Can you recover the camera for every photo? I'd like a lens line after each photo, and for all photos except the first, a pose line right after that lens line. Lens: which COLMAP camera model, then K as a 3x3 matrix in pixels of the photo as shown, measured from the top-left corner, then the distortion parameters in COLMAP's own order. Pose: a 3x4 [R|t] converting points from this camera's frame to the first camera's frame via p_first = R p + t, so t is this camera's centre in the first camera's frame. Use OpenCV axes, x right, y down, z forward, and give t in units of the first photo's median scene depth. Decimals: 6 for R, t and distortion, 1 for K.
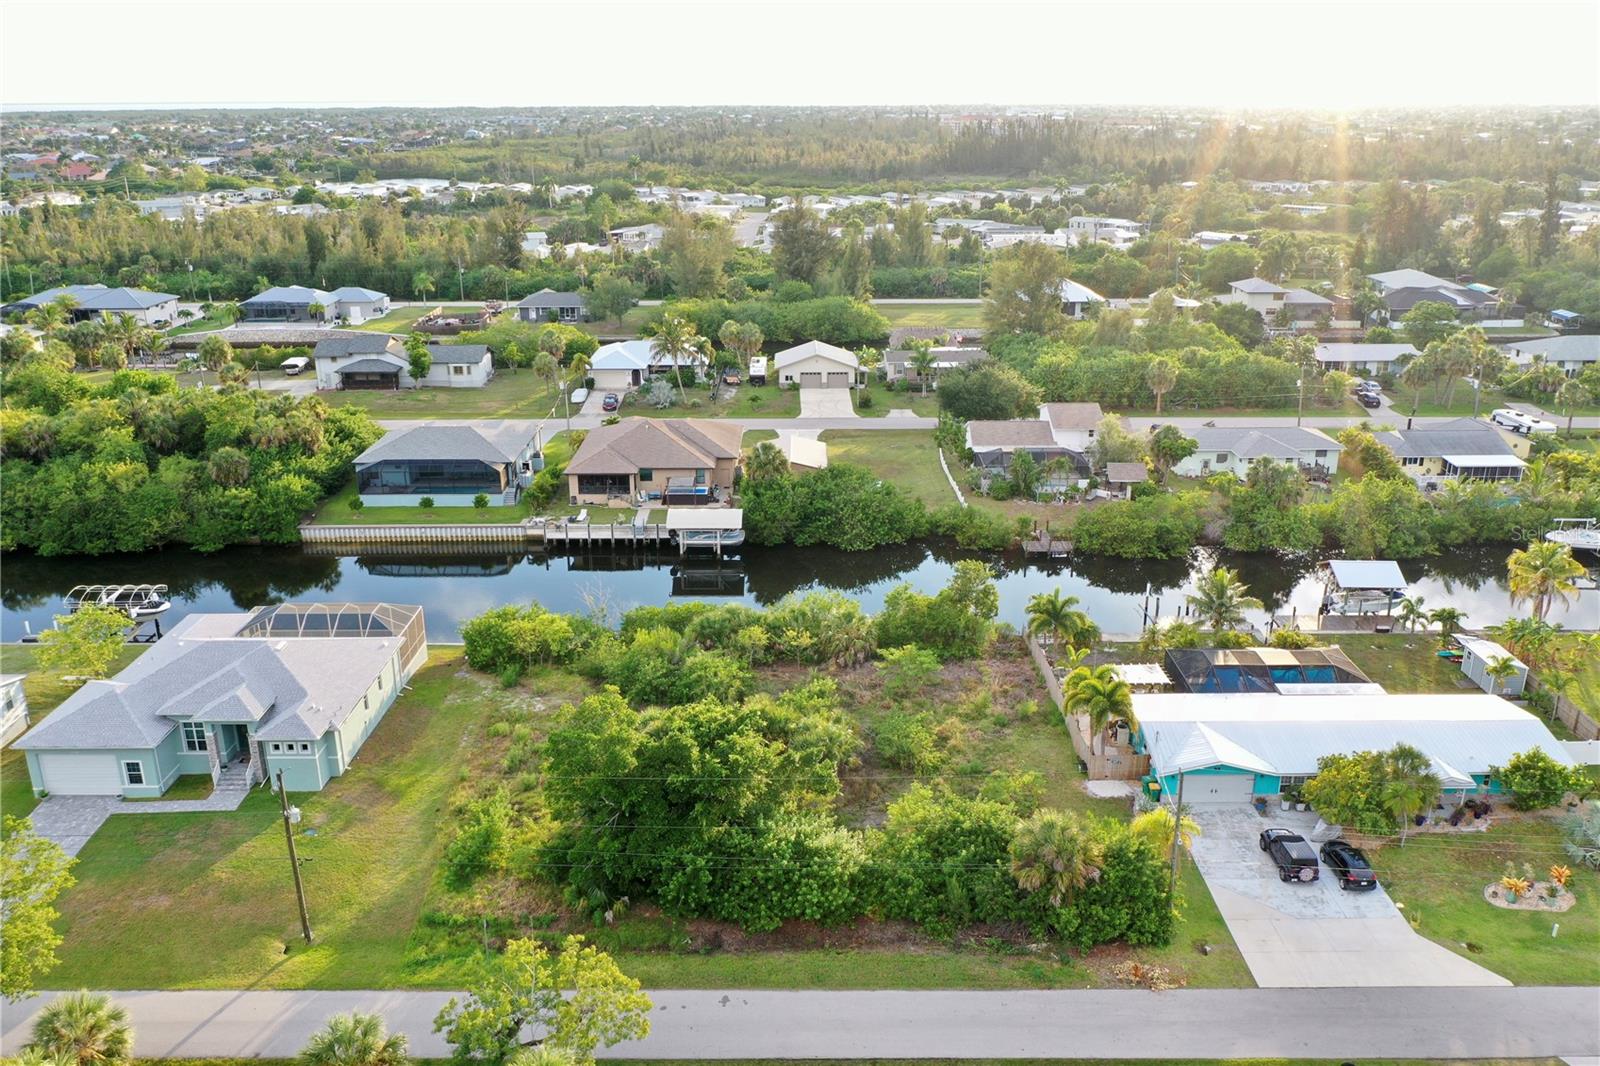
lens RADIAL K [[1262.3, 0, 800.0], [0, 1262.3, 533.0], [0, 0, 1]] dist [-0.002821, -0.000208]
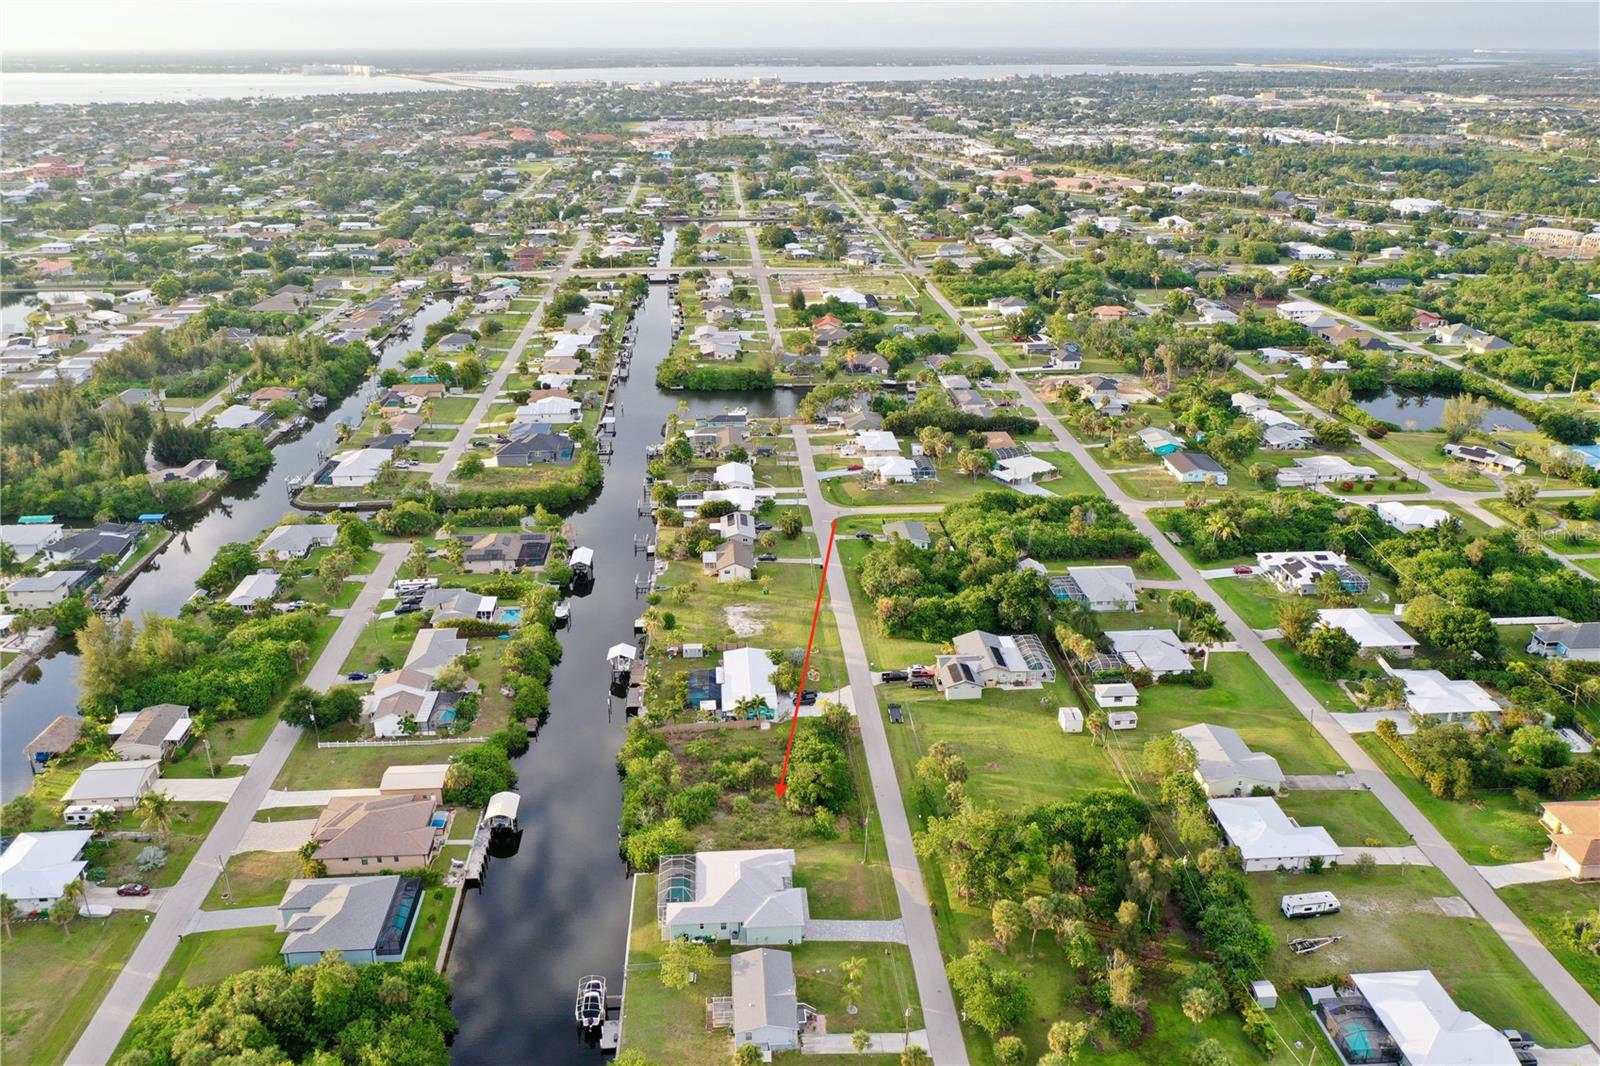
lens RADIAL K [[1262.3, 0, 800.0], [0, 1262.3, 533.0], [0, 0, 1]] dist [-0.002821, -0.000208]
pose [[-0.073196, -0.359025, 0.930453, -1.505978], [0.325974, 0.873102, 0.362539, -0.796441], [-0.942541, 0.329840, 0.053126, 0.361471]]
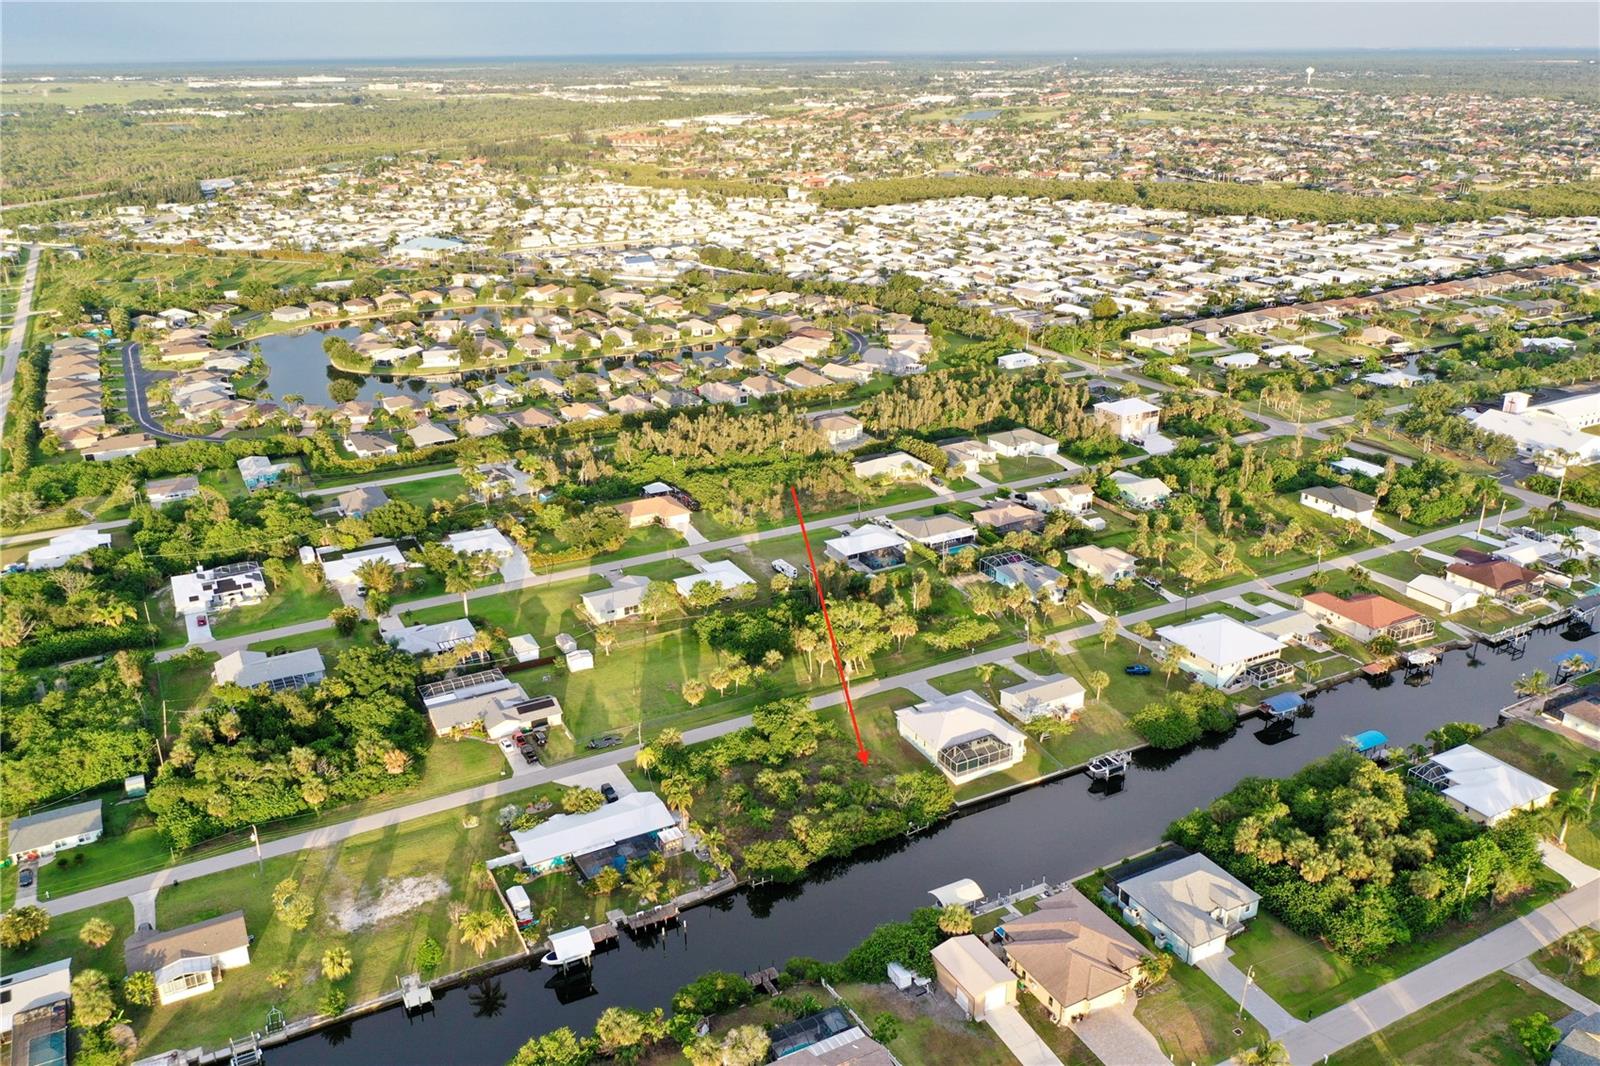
lens RADIAL K [[1262.3, 0, 800.0], [0, 1262.3, 533.0], [0, 0, 1]] dist [-0.002821, -0.000208]
pose [[-0.882936, 0.184183, -0.431858, 0.659385], [-0.138700, 0.776453, 0.614722, -1.226020], [0.448539, 0.602659, -0.660011, 1.577220]]
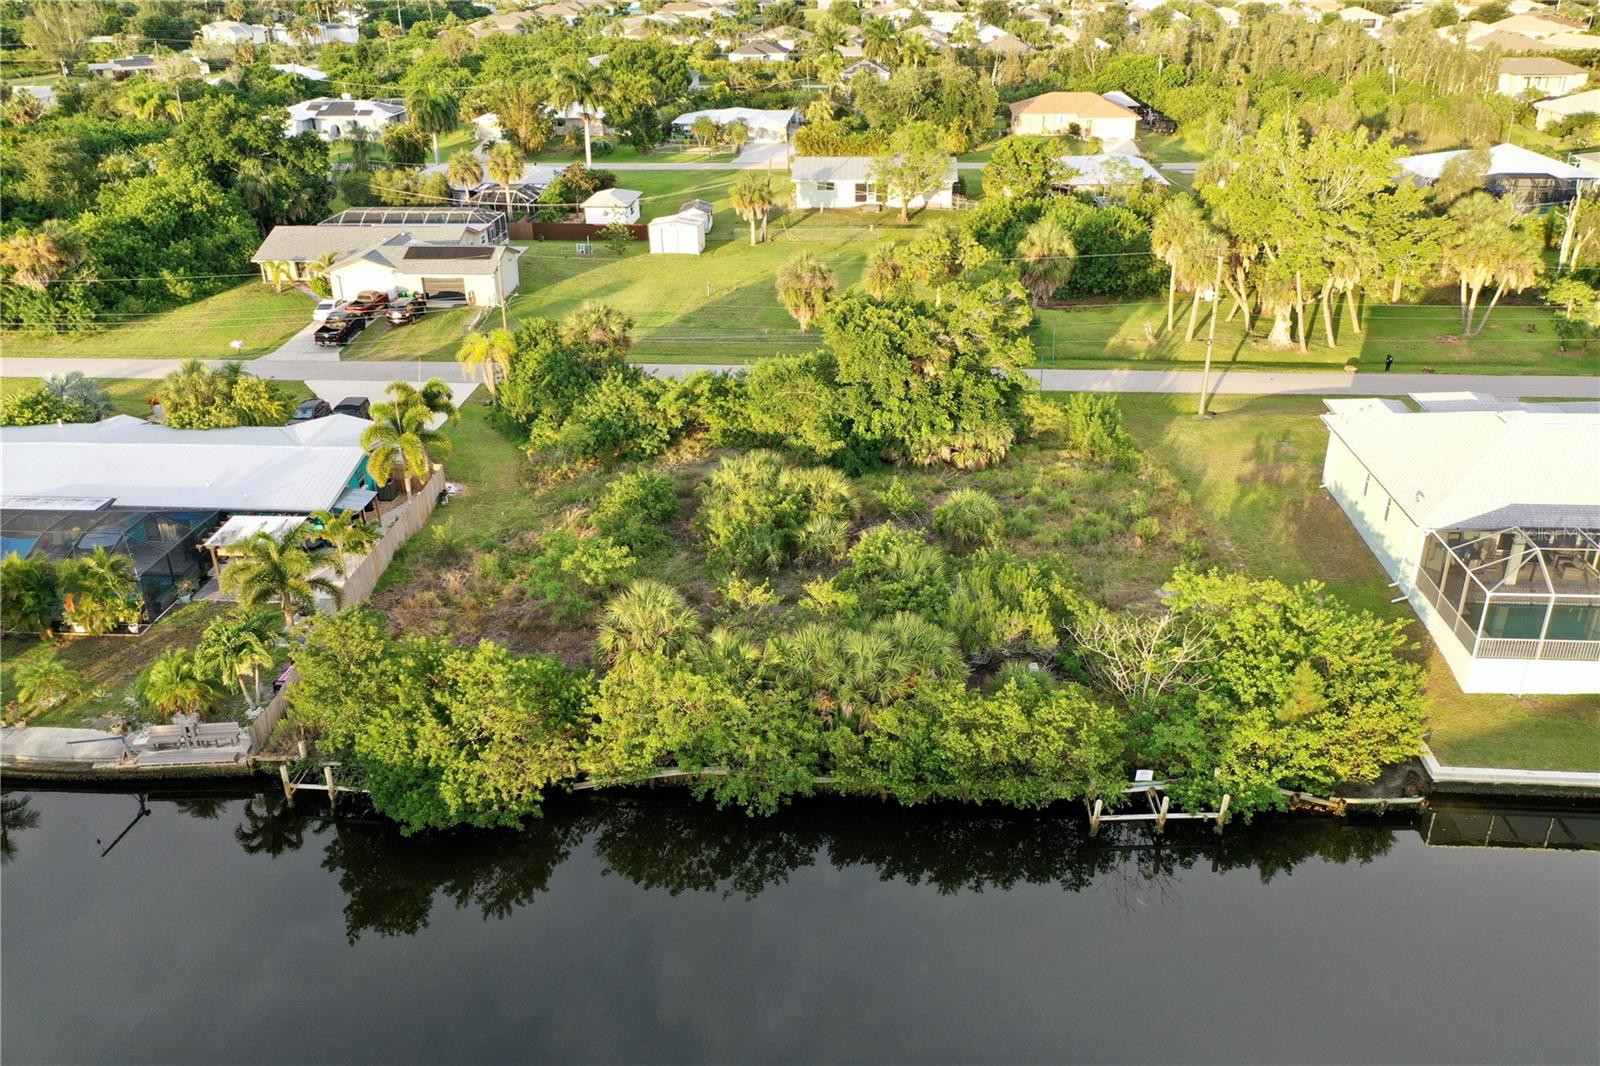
lens RADIAL K [[1262.3, 0, 800.0], [0, 1262.3, 533.0], [0, 0, 1]] dist [-0.002821, -0.000208]
pose [[-0.997198, -0.014852, 0.073313, -0.041904], [0.040711, 0.714464, 0.698487, -0.229368], [-0.062753, 0.699515, -0.711857, 0.987344]]
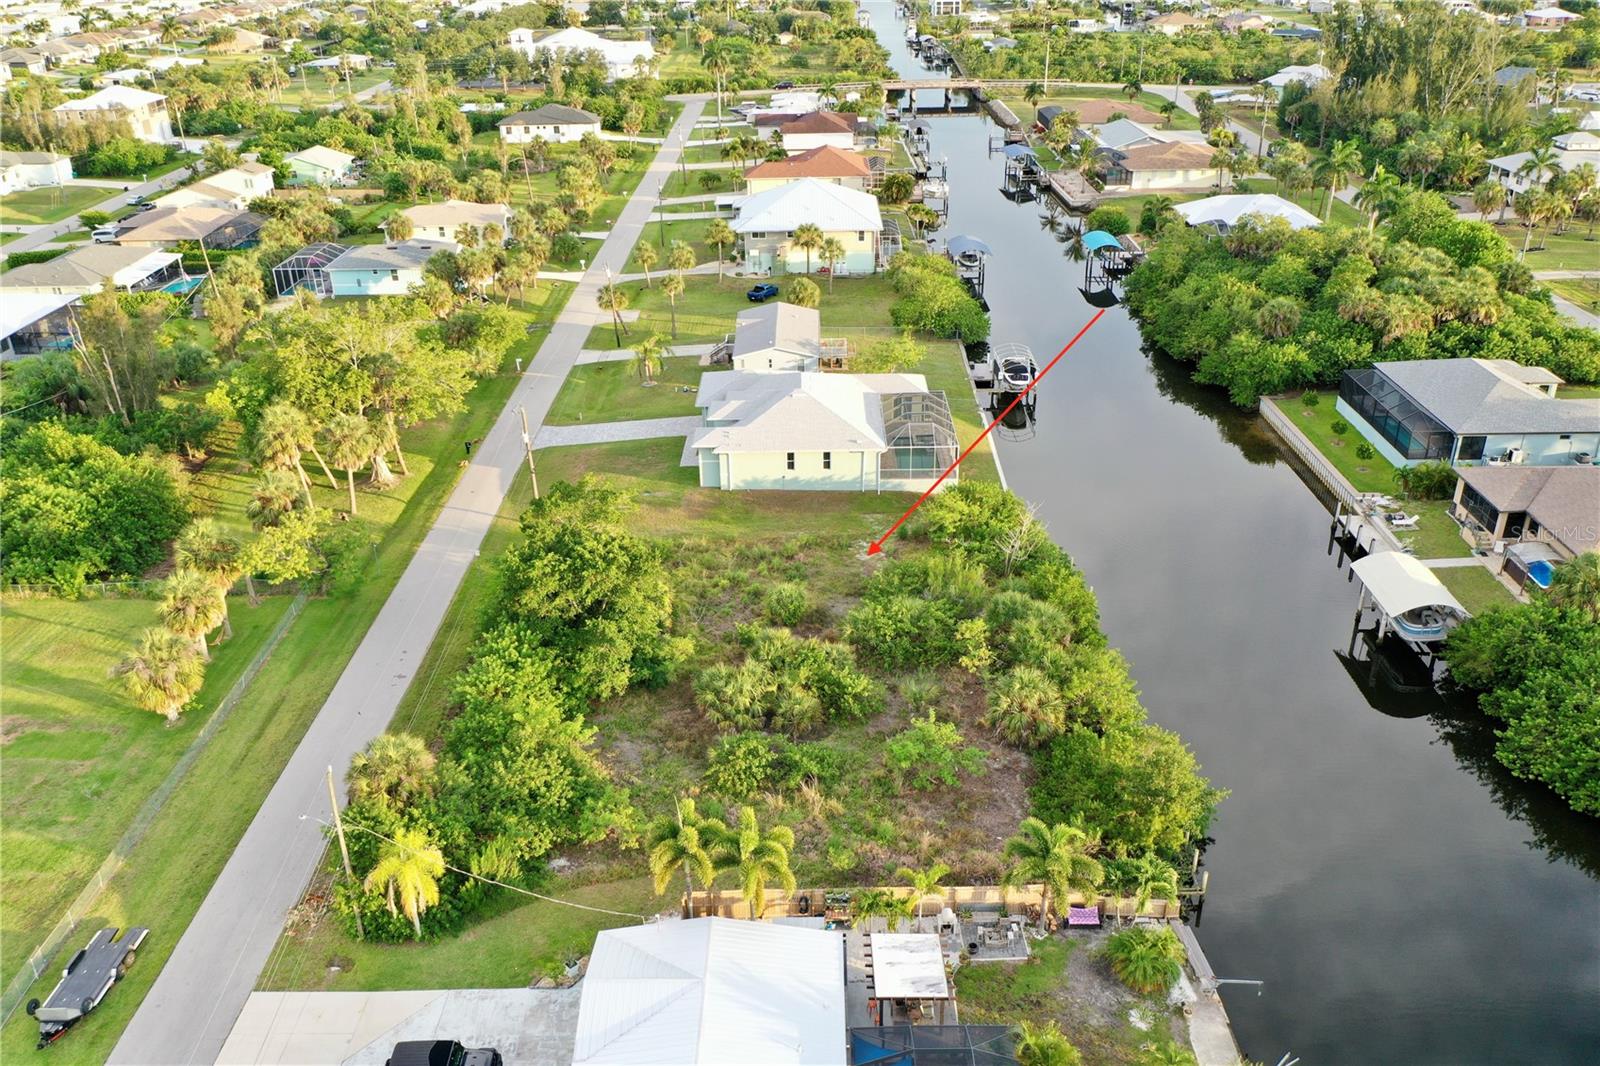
lens RADIAL K [[1262.3, 0, 800.0], [0, 1262.3, 533.0], [0, 0, 1]] dist [-0.002821, -0.000208]
pose [[-0.002299, 0.454815, -0.890583, 0.487363], [-0.319412, 0.843599, 0.431645, -0.211482], [0.947613, 0.285456, 0.143334, 0.542296]]
